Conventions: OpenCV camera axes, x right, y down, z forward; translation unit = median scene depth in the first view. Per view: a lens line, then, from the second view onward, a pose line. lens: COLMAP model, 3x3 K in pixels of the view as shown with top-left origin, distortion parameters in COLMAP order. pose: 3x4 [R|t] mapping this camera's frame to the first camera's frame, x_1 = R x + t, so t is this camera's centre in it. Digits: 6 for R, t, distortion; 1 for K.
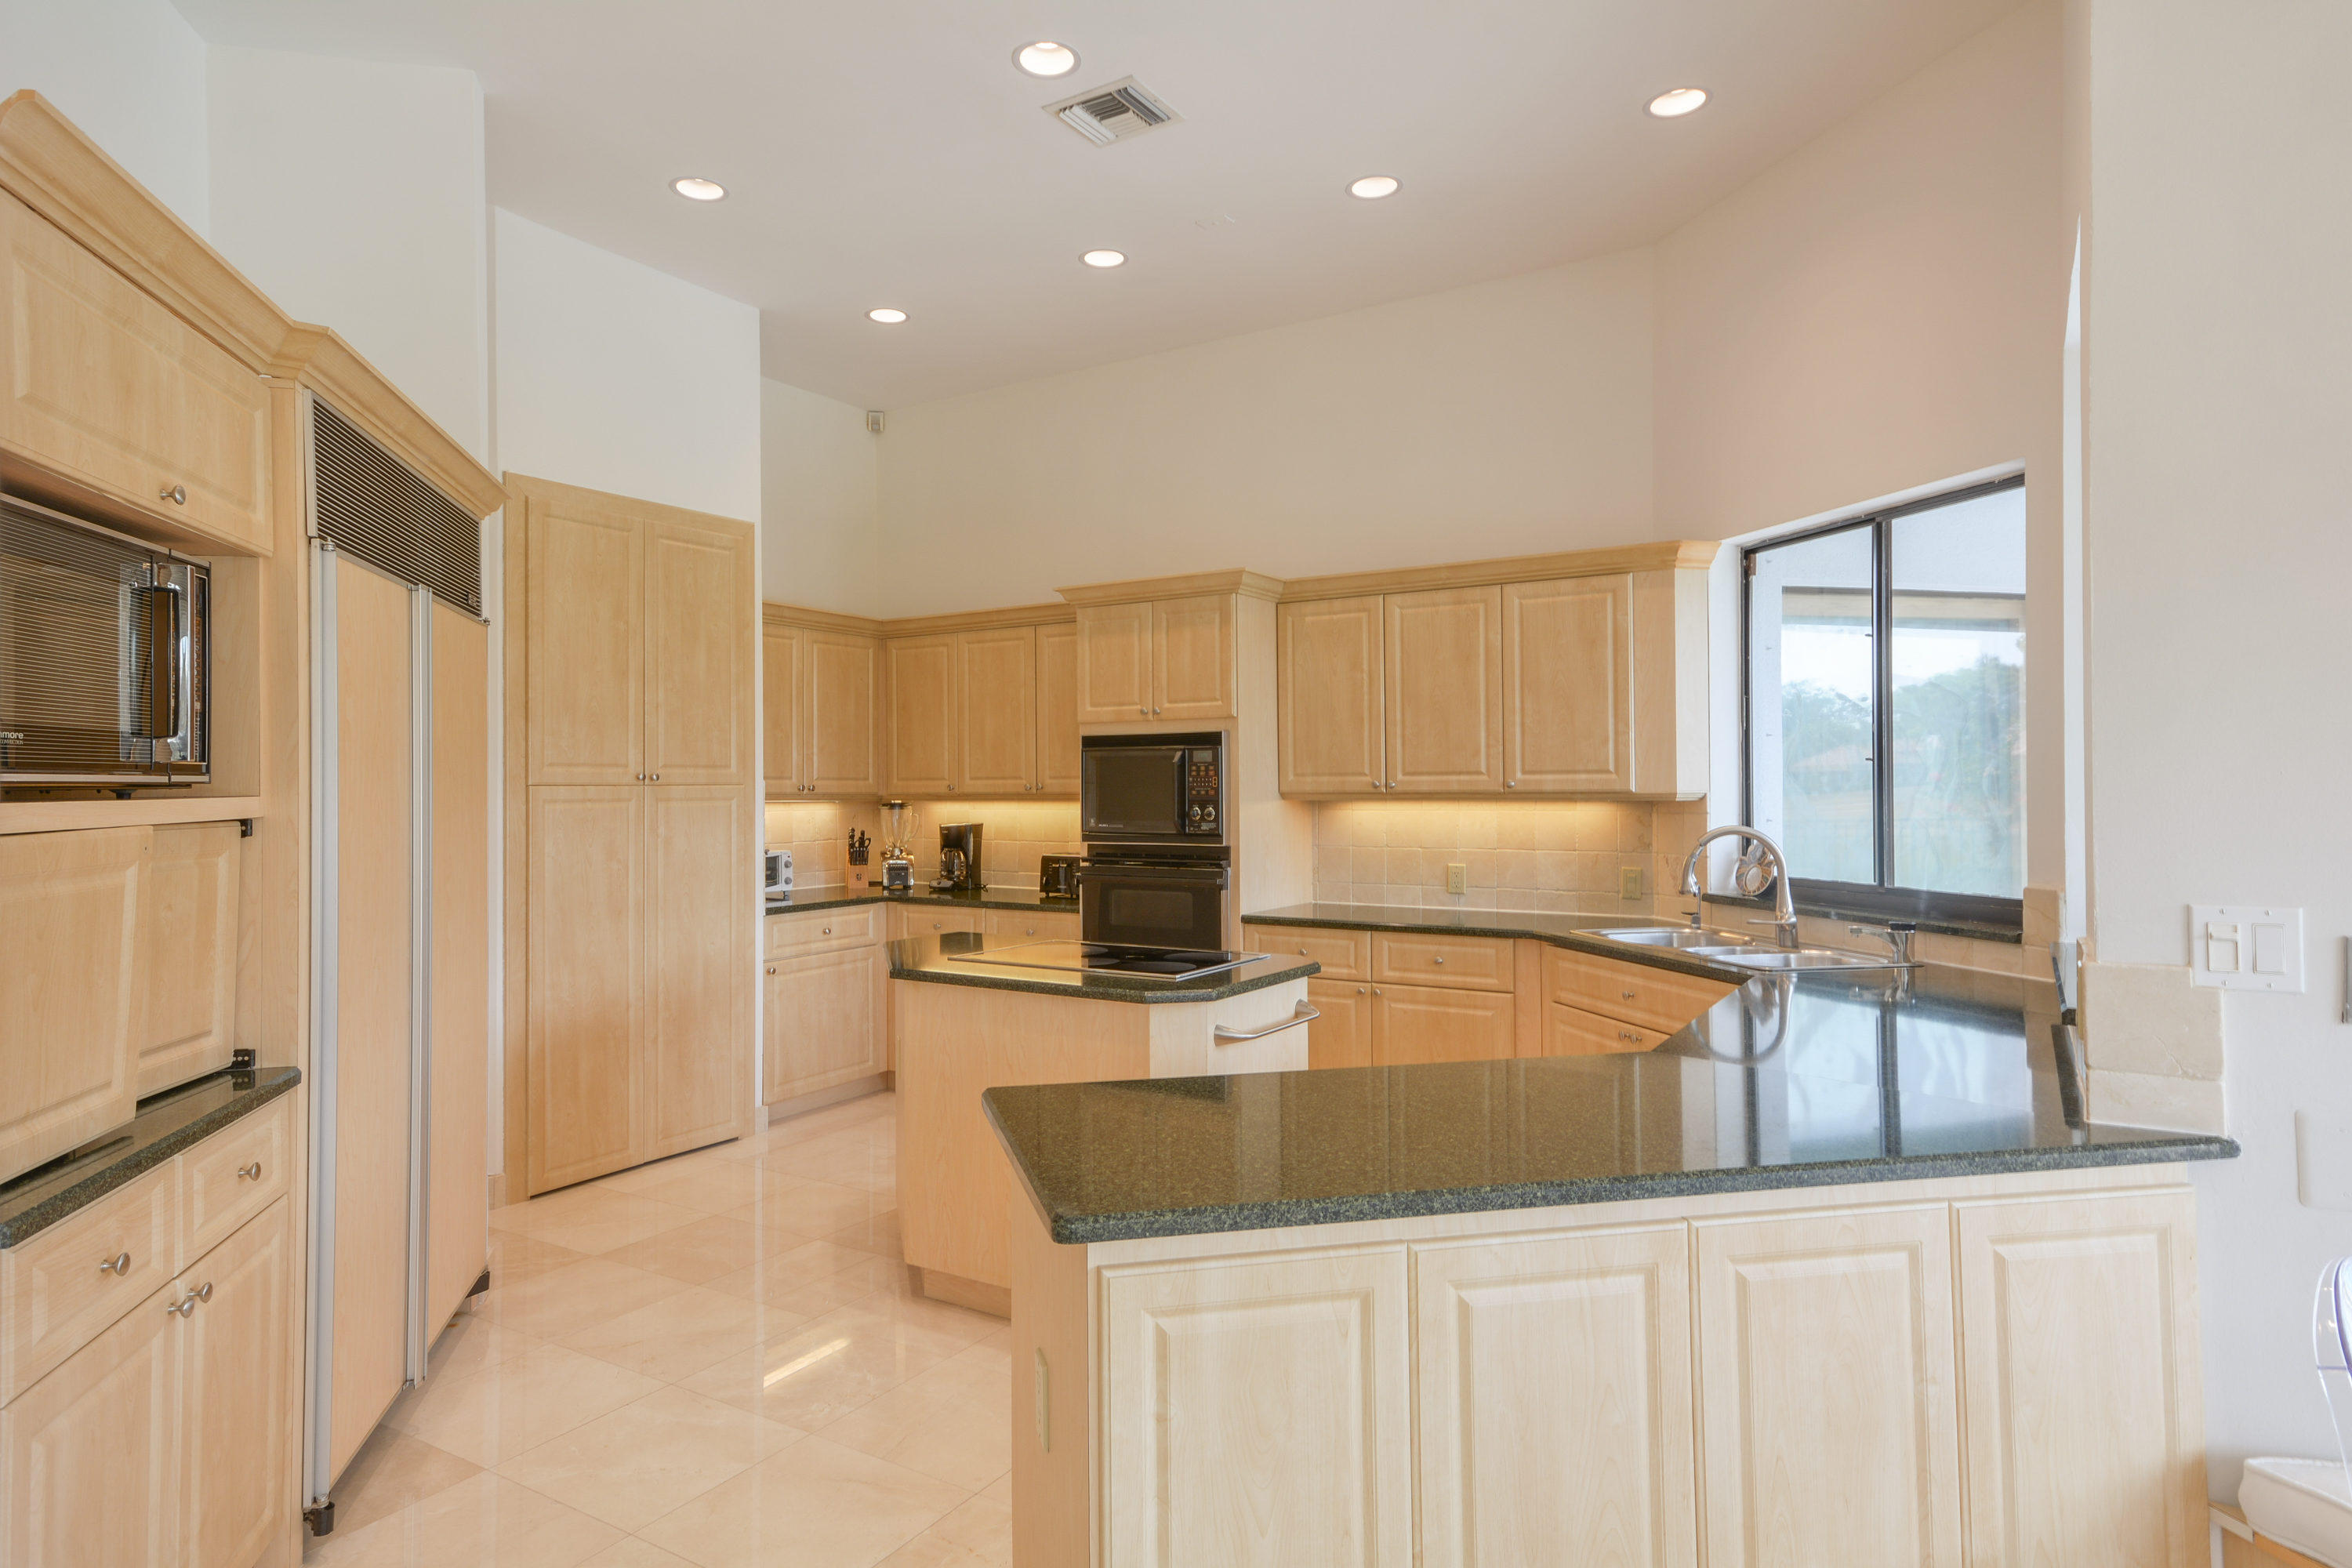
lens RADIAL K [[1358.6, 0, 1097.5], [0, 1358.6, 780.0], [0, 0, 1]] dist [0.001874, 0.025422]
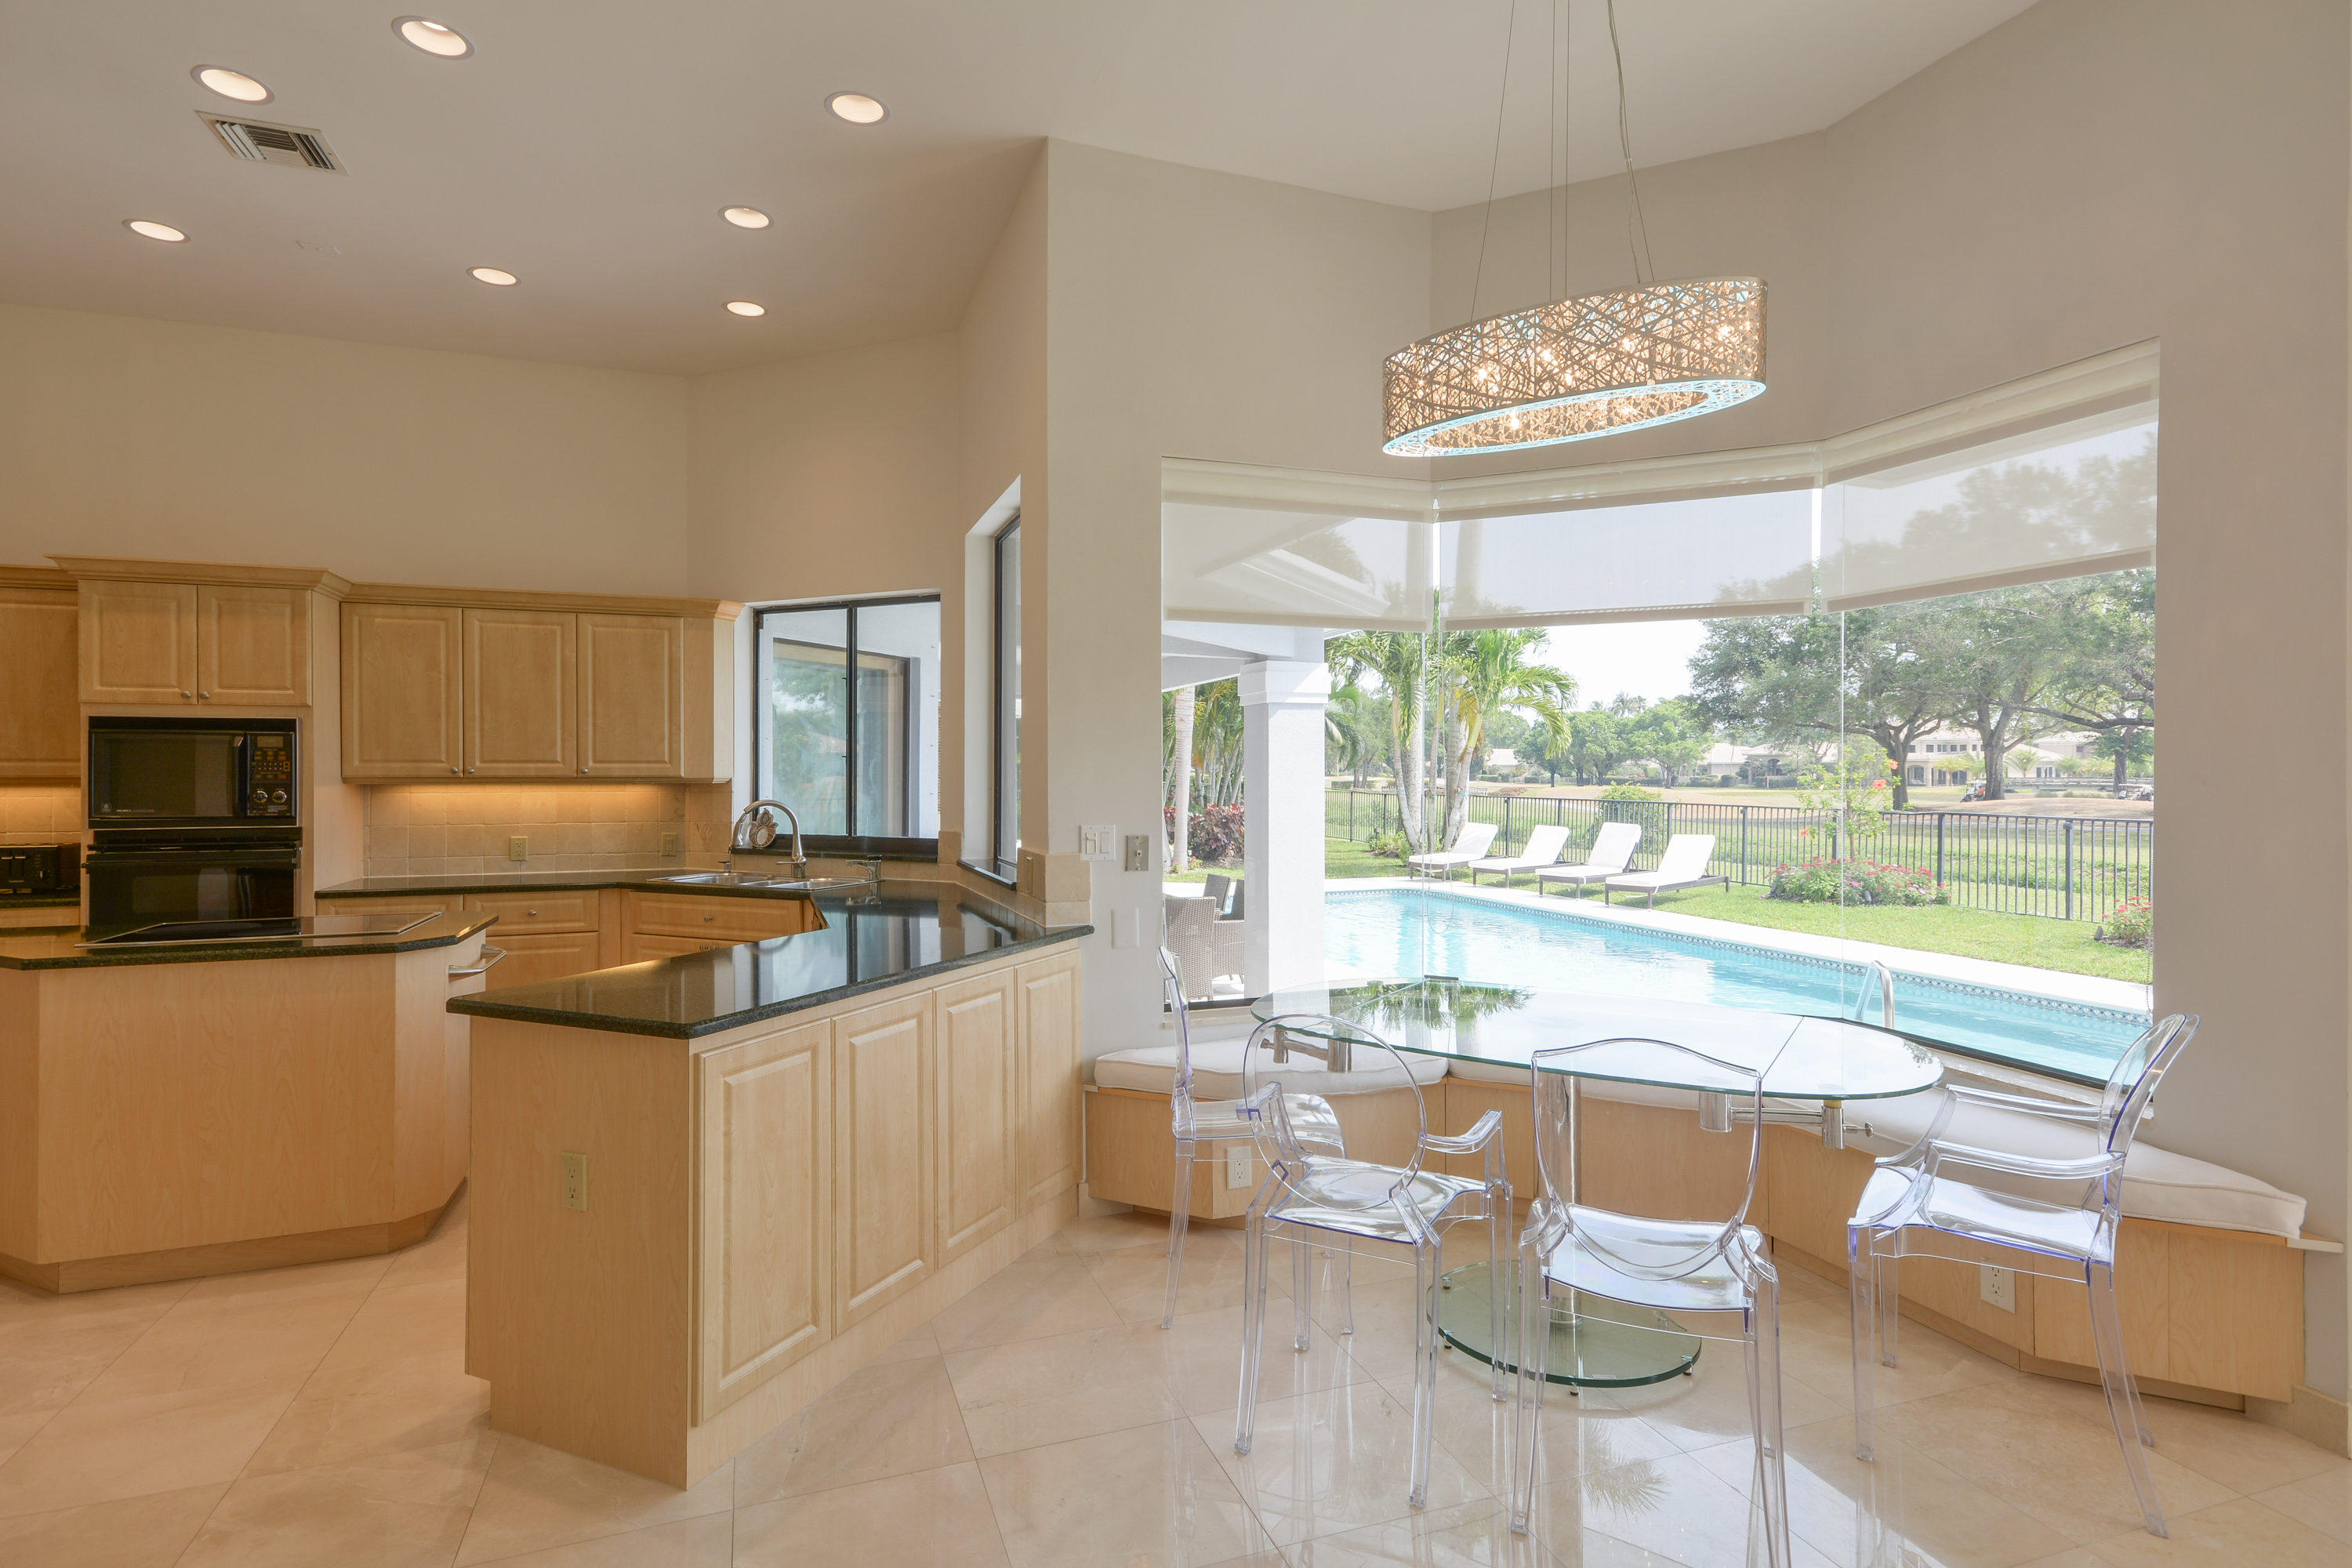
lens RADIAL K [[1184.6, 0, 1165.9], [0, 1184.6, 772.5], [0, 0, 1]] dist [0.033244, 0.000078]
pose [[0.606021, 0.005449, 0.795430, -0.244888], [-0.008257, 0.999966, -0.000559, 0.000833], [-0.795406, -0.006229, 0.606046, -0.109318]]
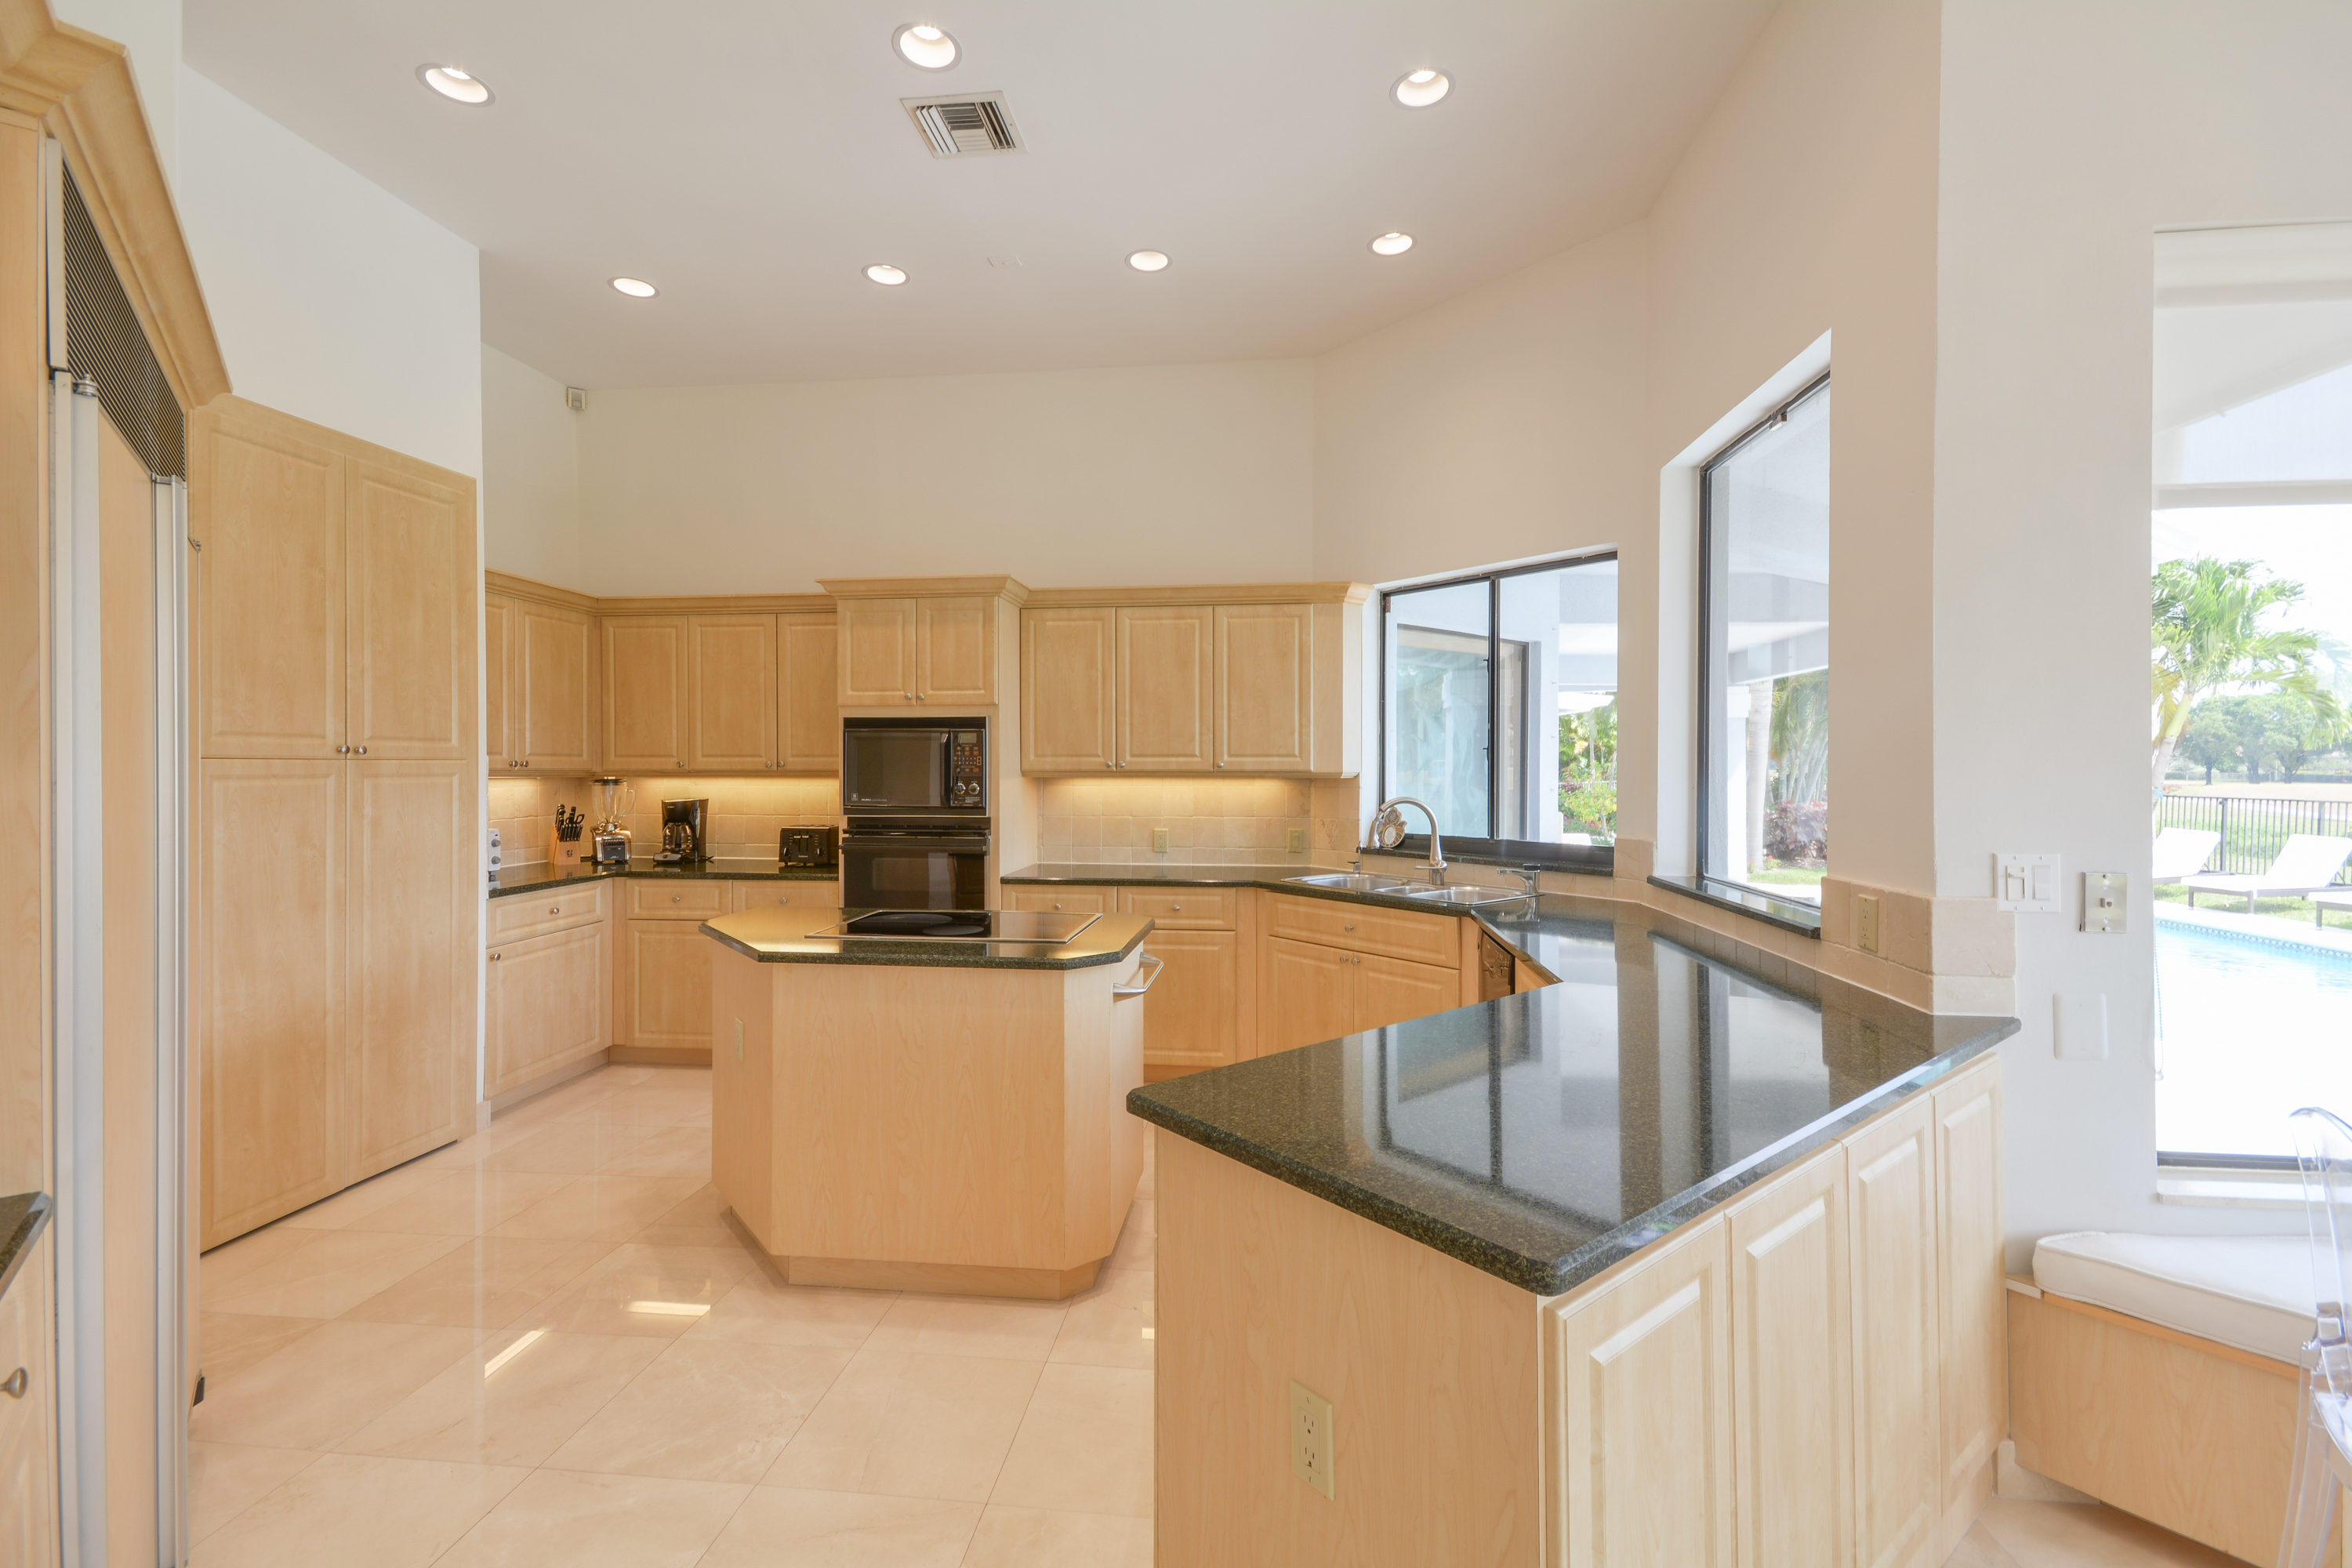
lens RADIAL K [[1035.5, 0, 1181.0], [0, 1035.5, 772.8], [0, 0, 1]] dist [0.020674, -0.000232]
pose [[0.893849, 0.003279, 0.448357, -0.152144], [-0.008244, 0.999924, 0.009122, 0.002043], [-0.448293, -0.011850, 0.893808, 0.148699]]
